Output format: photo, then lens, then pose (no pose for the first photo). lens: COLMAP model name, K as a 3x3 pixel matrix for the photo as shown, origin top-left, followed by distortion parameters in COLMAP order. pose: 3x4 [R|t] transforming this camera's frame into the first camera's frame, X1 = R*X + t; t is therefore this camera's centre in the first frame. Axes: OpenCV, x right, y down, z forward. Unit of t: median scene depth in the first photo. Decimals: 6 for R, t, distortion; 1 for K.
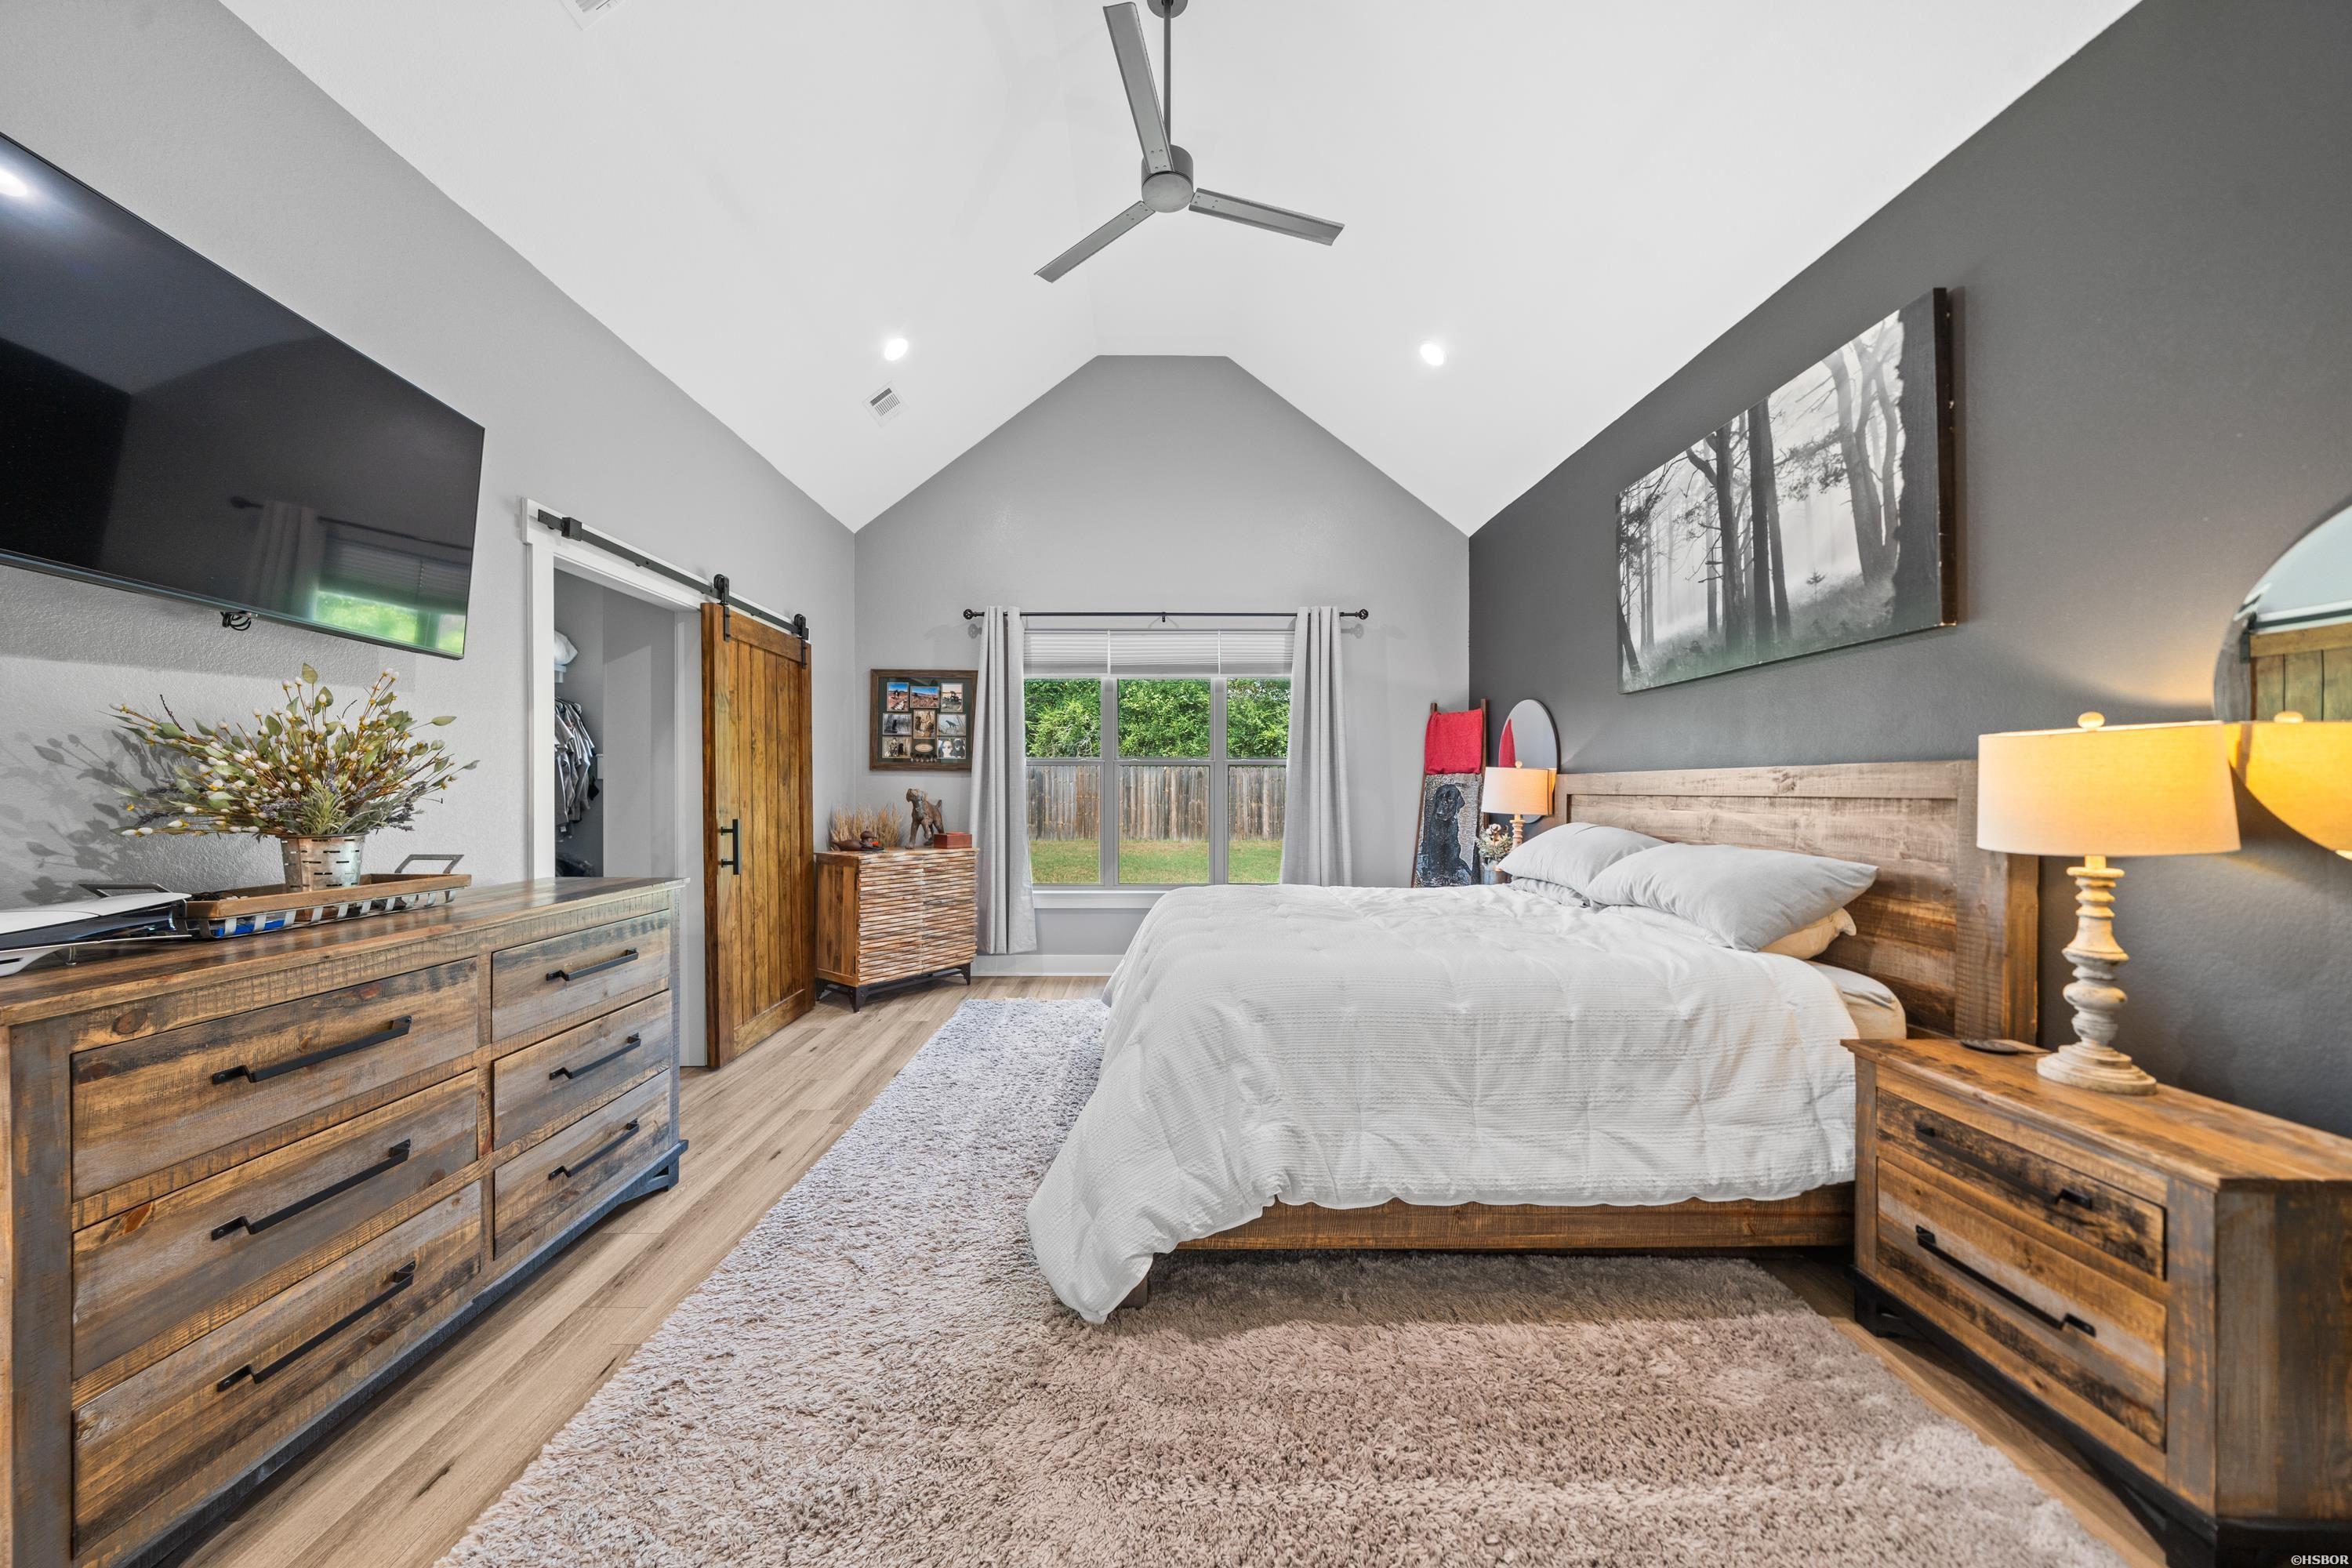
lens RADIAL K [[816.0, 0, 1145.0], [0, 816.0, 790.3], [0, 0, 1]] dist [-0.001039, -0.000038]
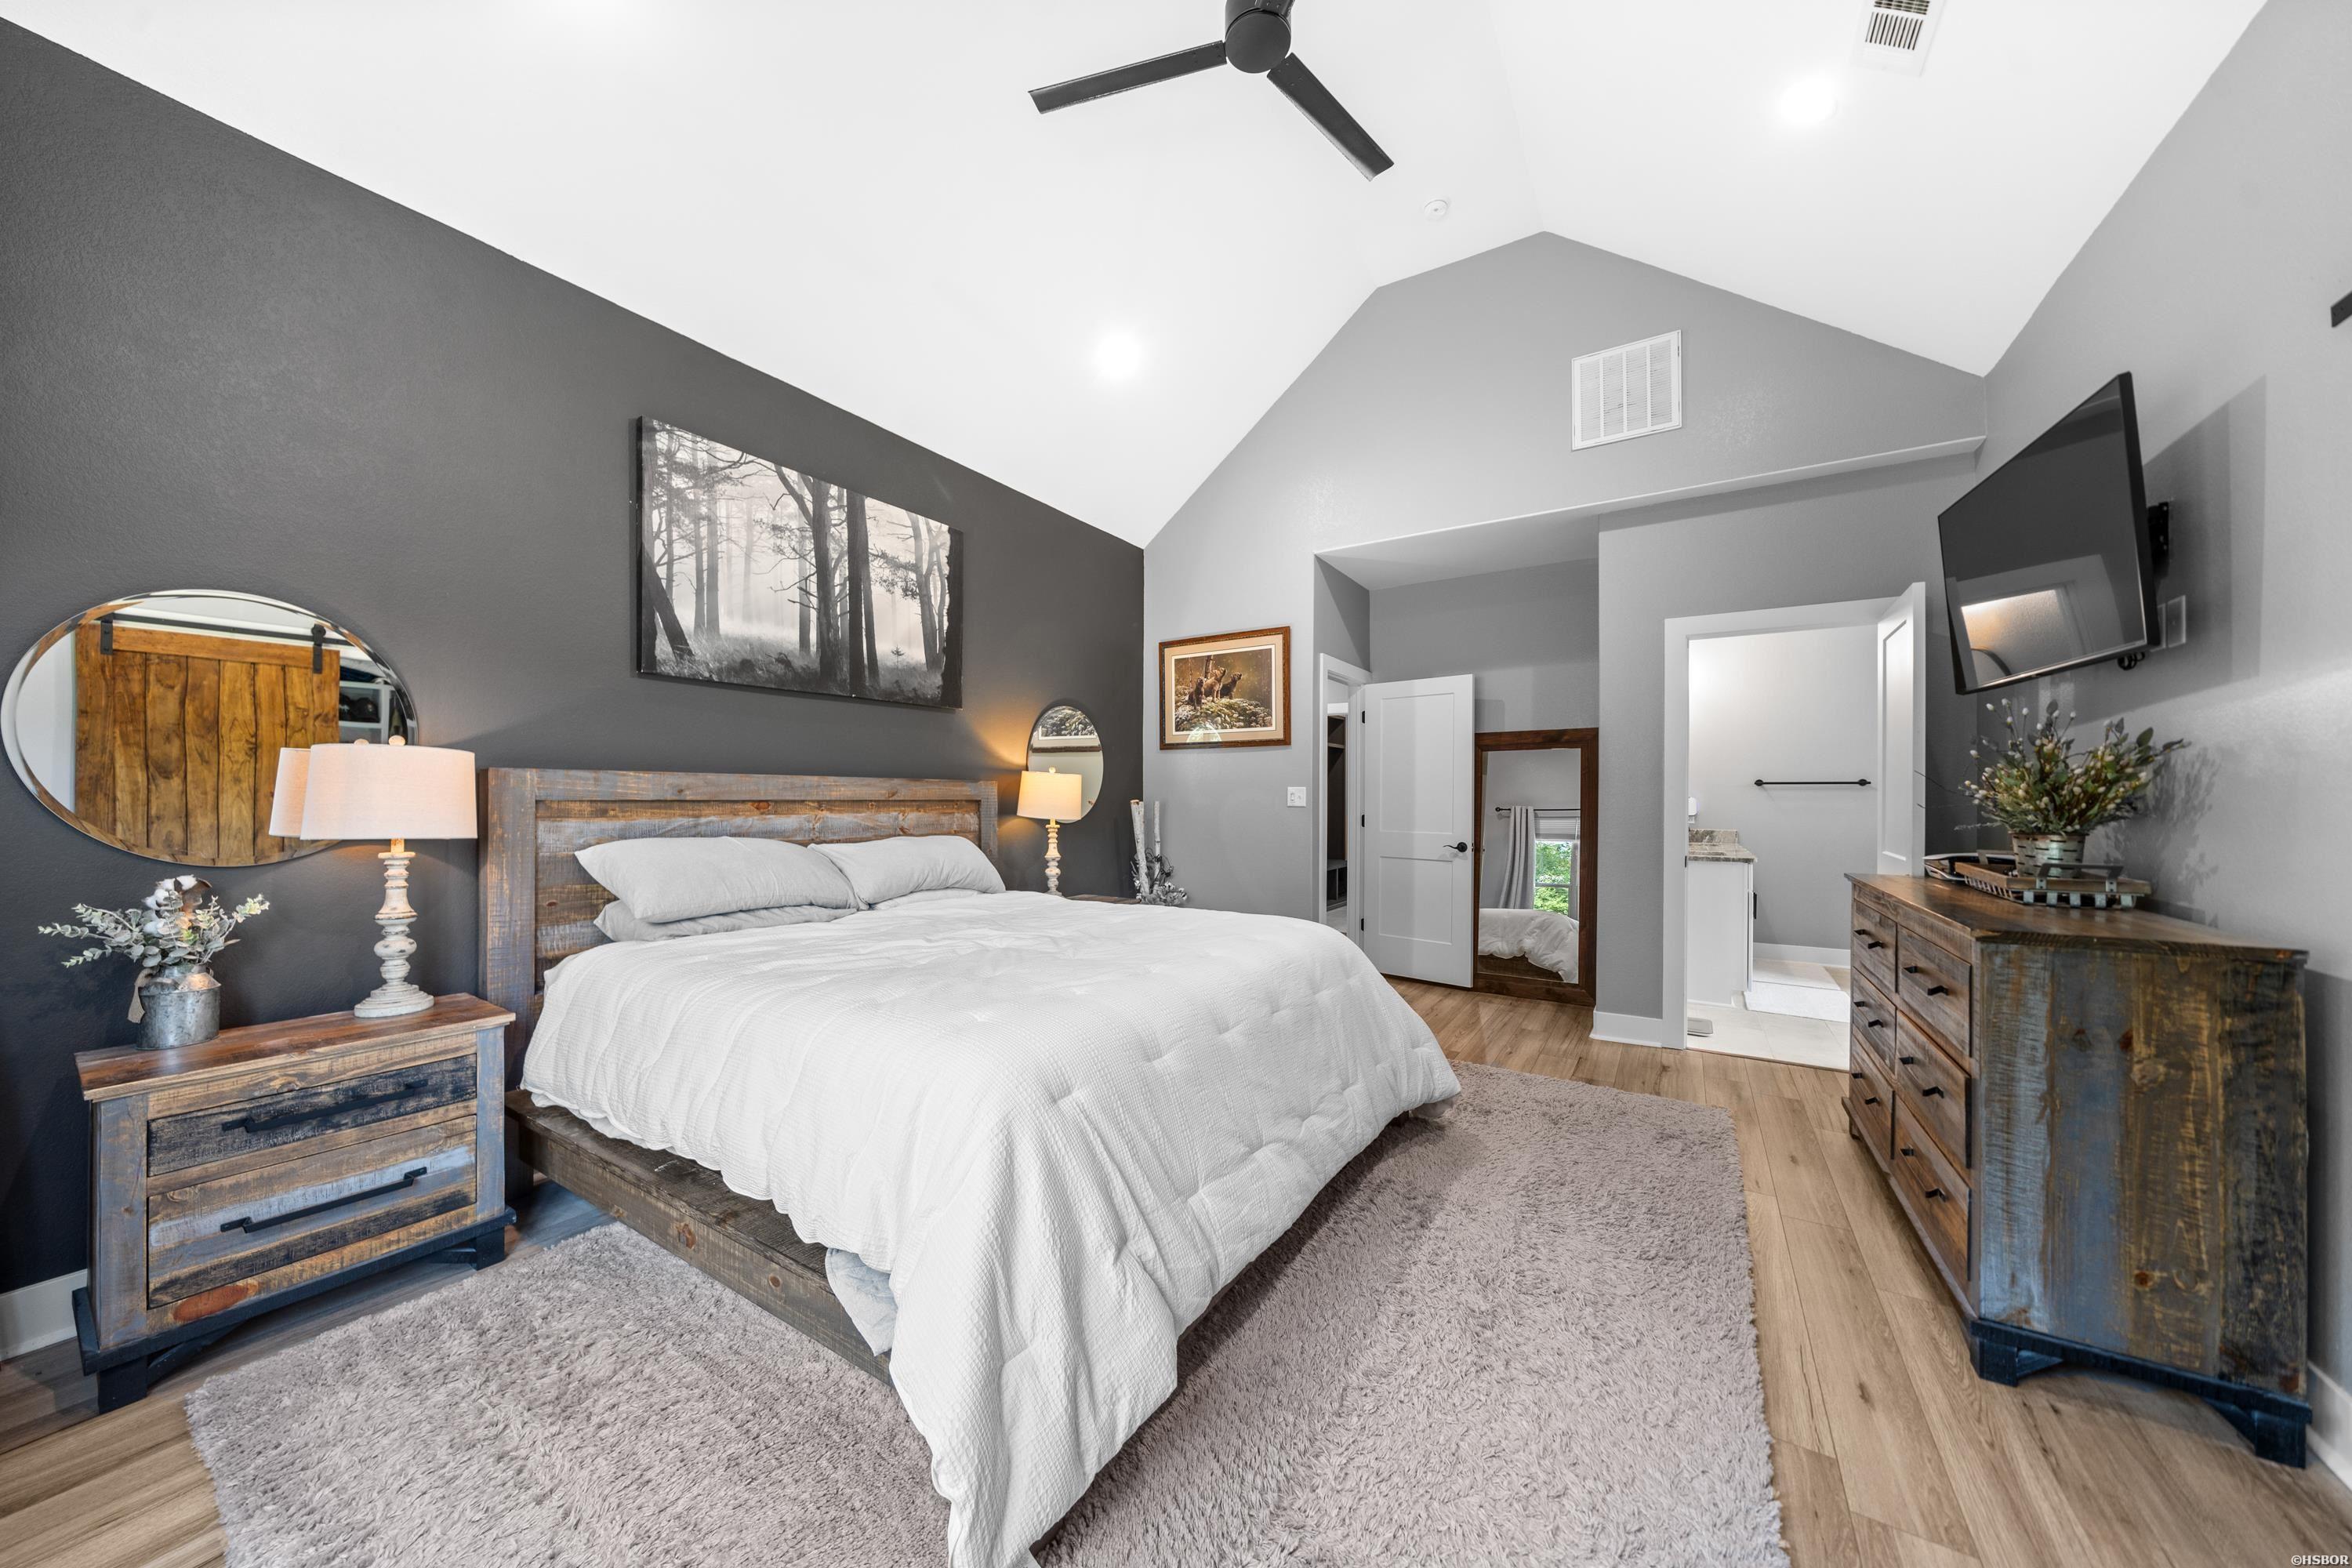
lens RADIAL K [[816.0, 0, 1145.0], [0, 816.0, 790.3], [0, 0, 1]] dist [-0.001039, -0.000038]
pose [[-0.837854, 0.001846, 0.545891, -0.307249], [-0.004233, 0.999942, -0.009878, 0.002922], [-0.545878, -0.010587, -0.837798, 1.700751]]
